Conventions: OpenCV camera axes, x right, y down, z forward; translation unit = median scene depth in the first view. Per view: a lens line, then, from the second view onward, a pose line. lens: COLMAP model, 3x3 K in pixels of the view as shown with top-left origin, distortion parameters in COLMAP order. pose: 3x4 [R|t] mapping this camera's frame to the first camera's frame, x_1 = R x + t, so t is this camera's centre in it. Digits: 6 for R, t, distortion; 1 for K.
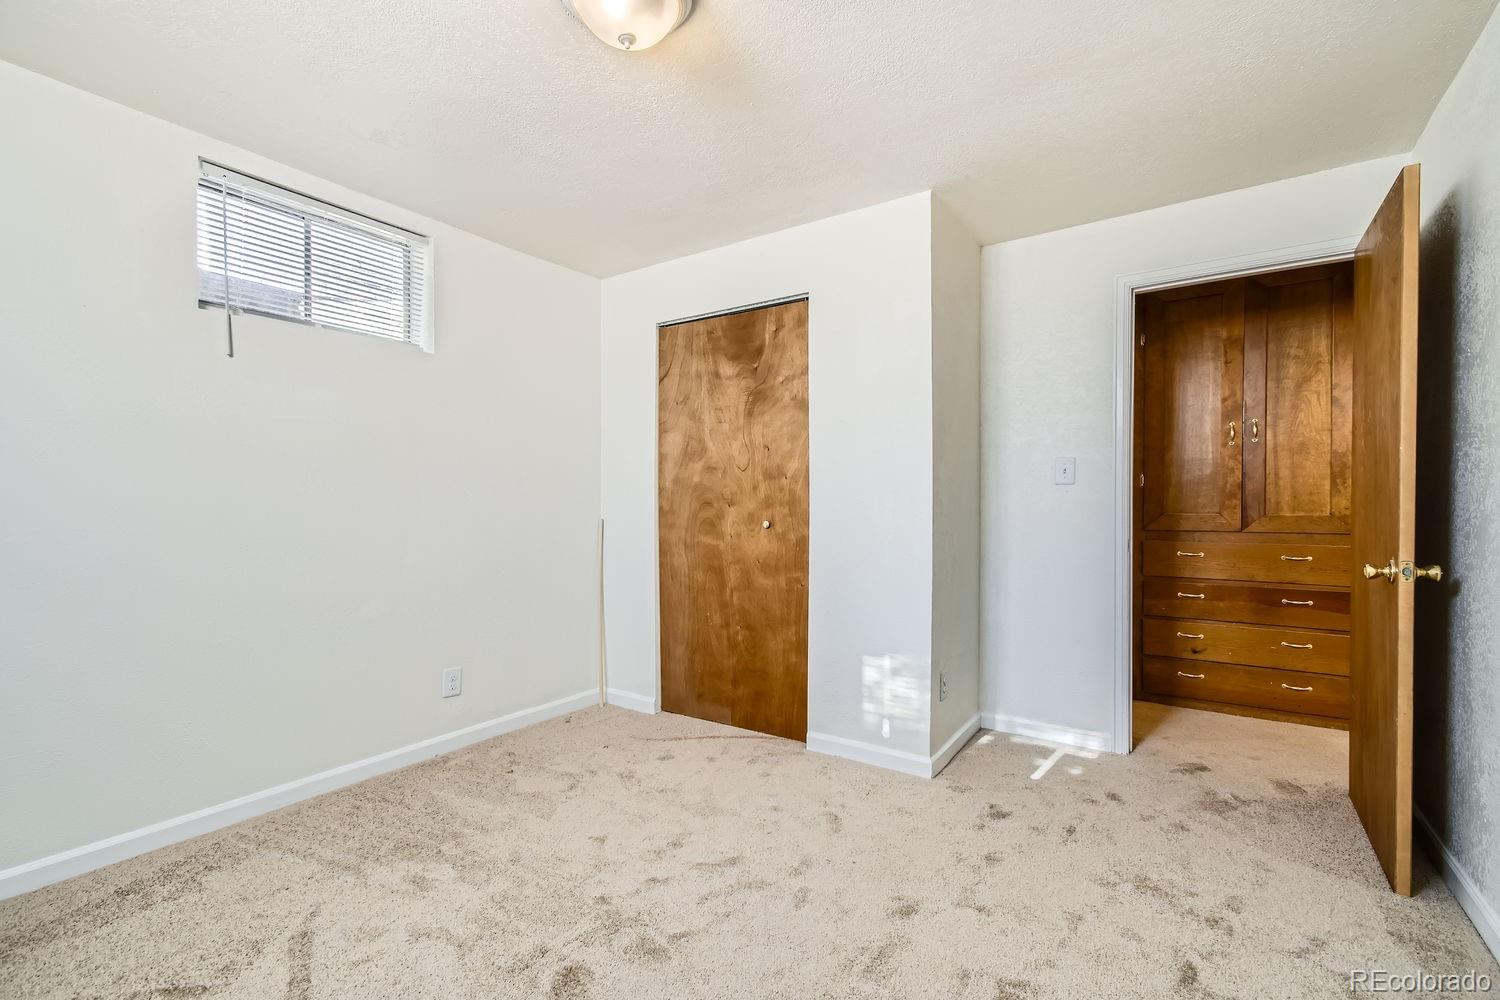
lens RADIAL K [[668.2, 0, 759.2], [0, 668.2, 503.2], [0, 0, 1]] dist [-0.031989, 0.016002]
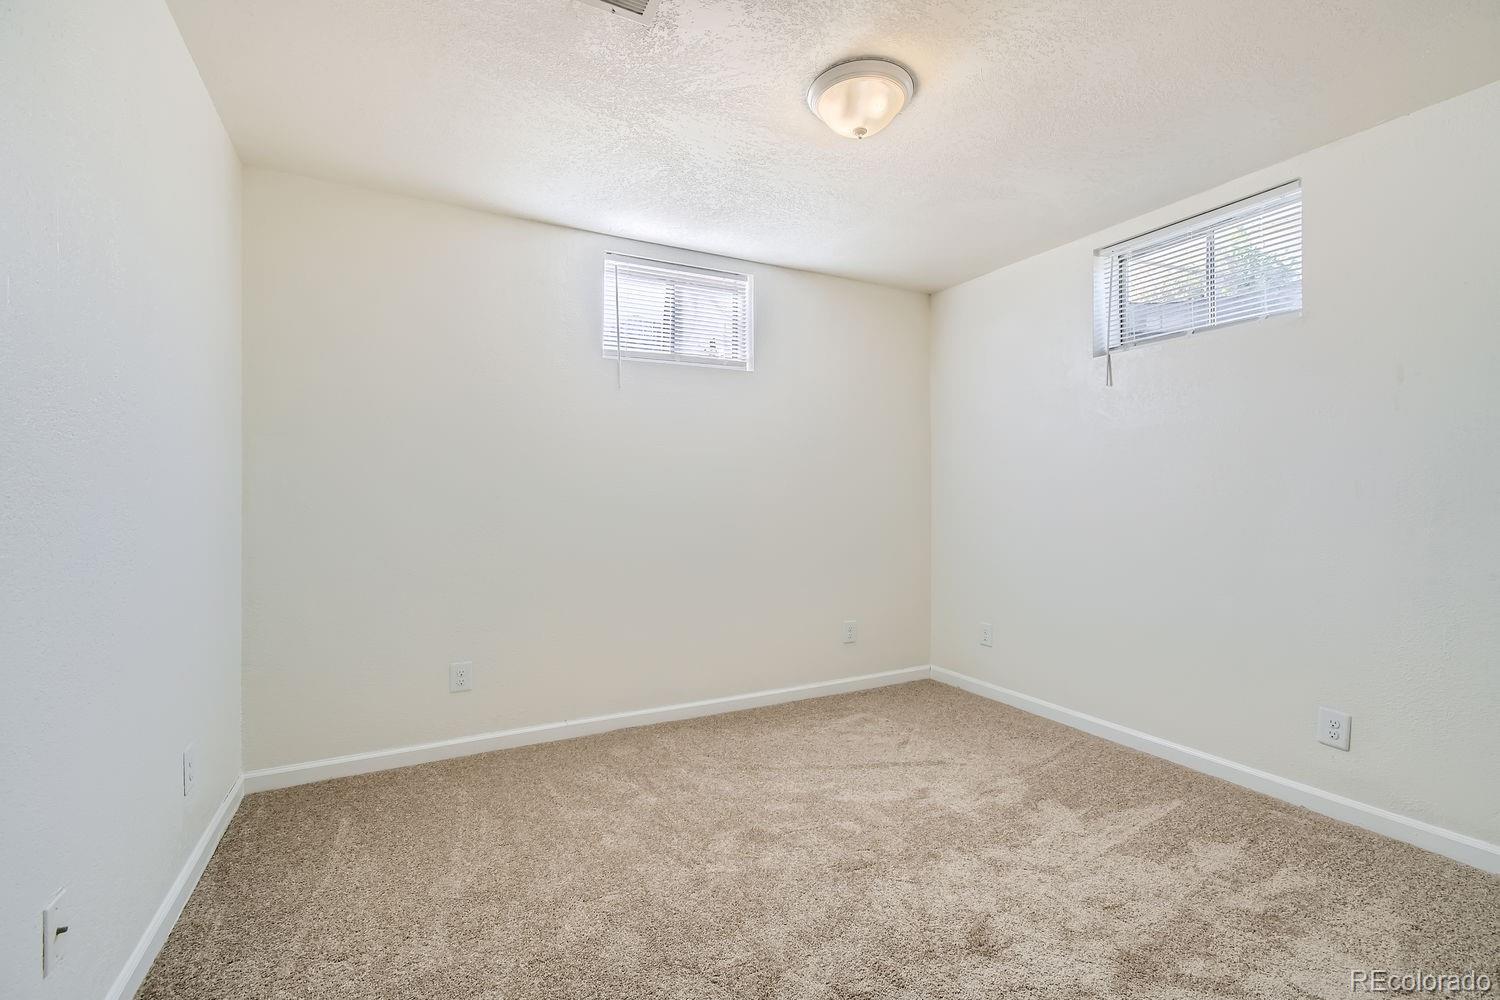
lens RADIAL K [[668.2, 0, 759.2], [0, 668.2, 503.2], [0, 0, 1]] dist [-0.031989, 0.016002]
pose [[-0.478875, 0.008193, -0.877845, 0.737377], [-0.009250, 0.999854, 0.014378, 0.001004], [0.877834, 0.015005, -0.478729, 1.078916]]
